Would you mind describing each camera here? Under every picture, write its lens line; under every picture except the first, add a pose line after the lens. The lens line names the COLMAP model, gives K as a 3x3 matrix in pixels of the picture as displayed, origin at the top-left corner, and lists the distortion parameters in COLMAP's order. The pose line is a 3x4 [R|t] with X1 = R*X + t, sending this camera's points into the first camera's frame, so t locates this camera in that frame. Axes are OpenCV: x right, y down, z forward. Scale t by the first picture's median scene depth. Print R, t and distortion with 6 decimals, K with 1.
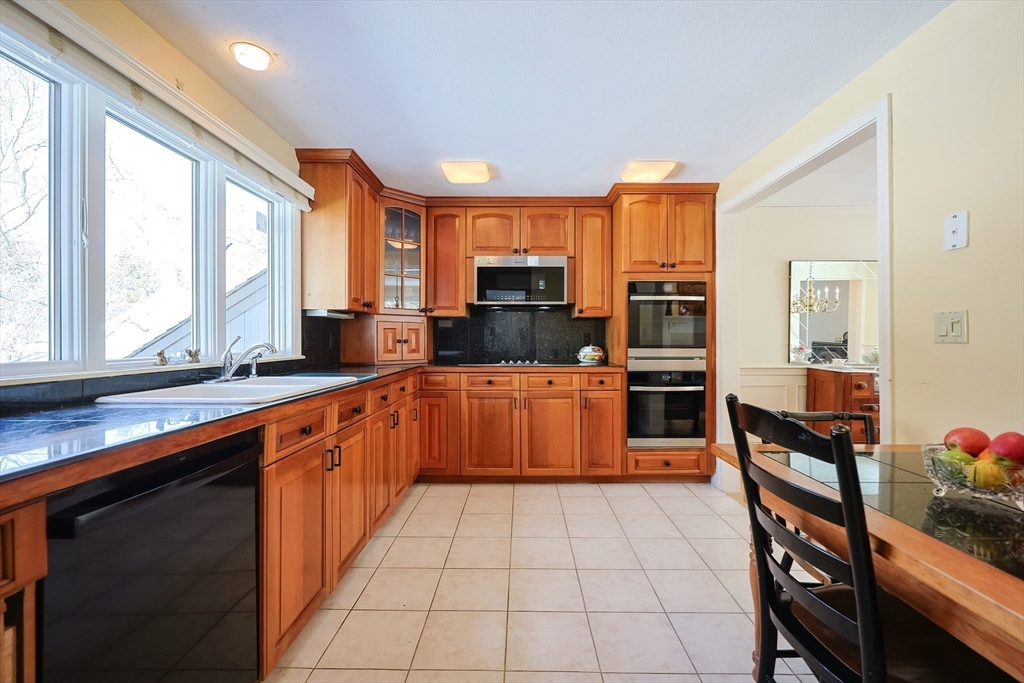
lens RADIAL K [[433.7, 0, 512.8], [0, 433.7, 340.1], [0, 0, 1]] dist [-0.000869, -0.000102]
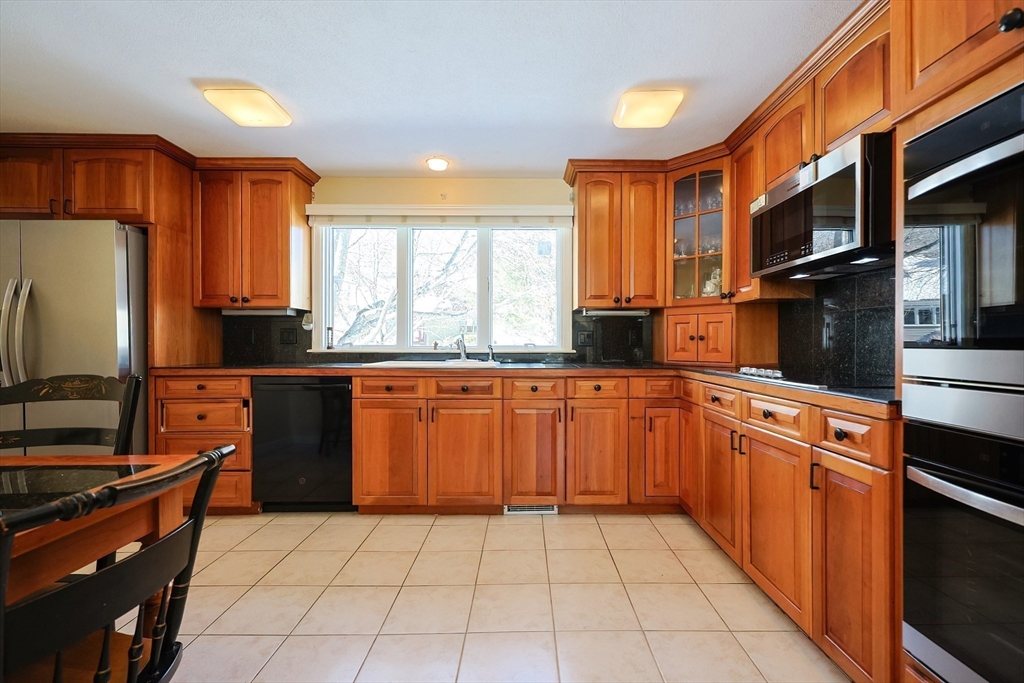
lens RADIAL K [[439.8, 0, 527.9], [0, 439.8, 348.3], [0, 0, 1]] dist [0.000068, 0.000021]
pose [[0.029359, 0.009633, -0.999523, 0.592090], [-0.003712, 0.999948, 0.009528, 0.016692], [0.999562, 0.003431, 0.029393, 0.705597]]
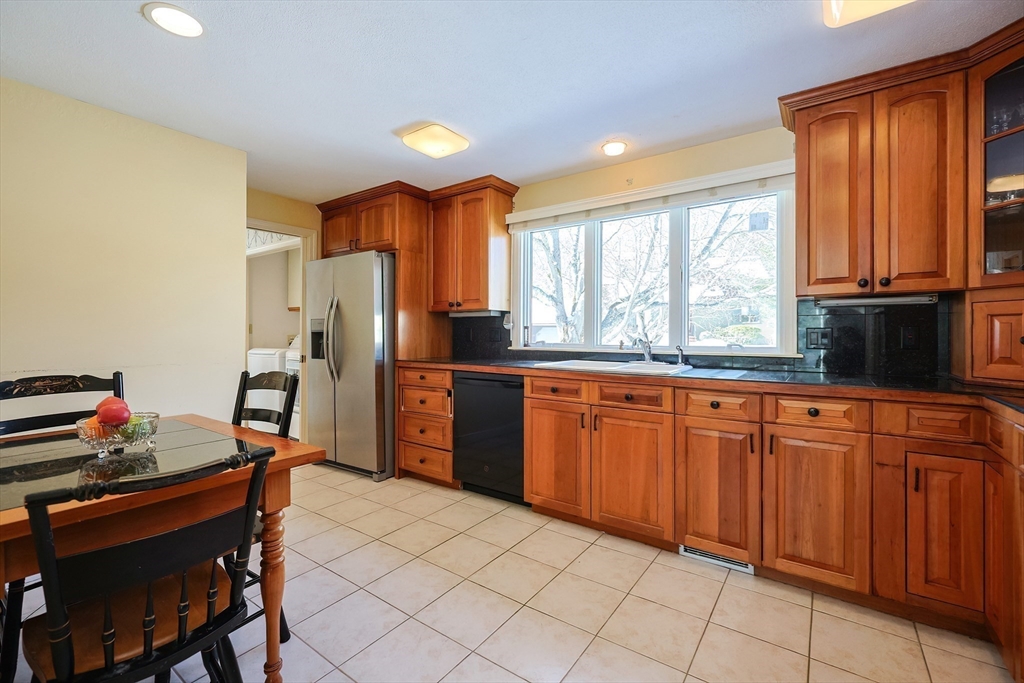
lens RADIAL K [[434.4, 0, 517.1], [0, 434.4, 334.6], [0, 0, 1]] dist [-0.000580, 0.000057]
pose [[-0.561997, -0.000090, -0.827139, 0.459780], [-0.004833, 0.999983, 0.003175, -0.002947], [0.827125, 0.005782, -0.561988, 0.856930]]
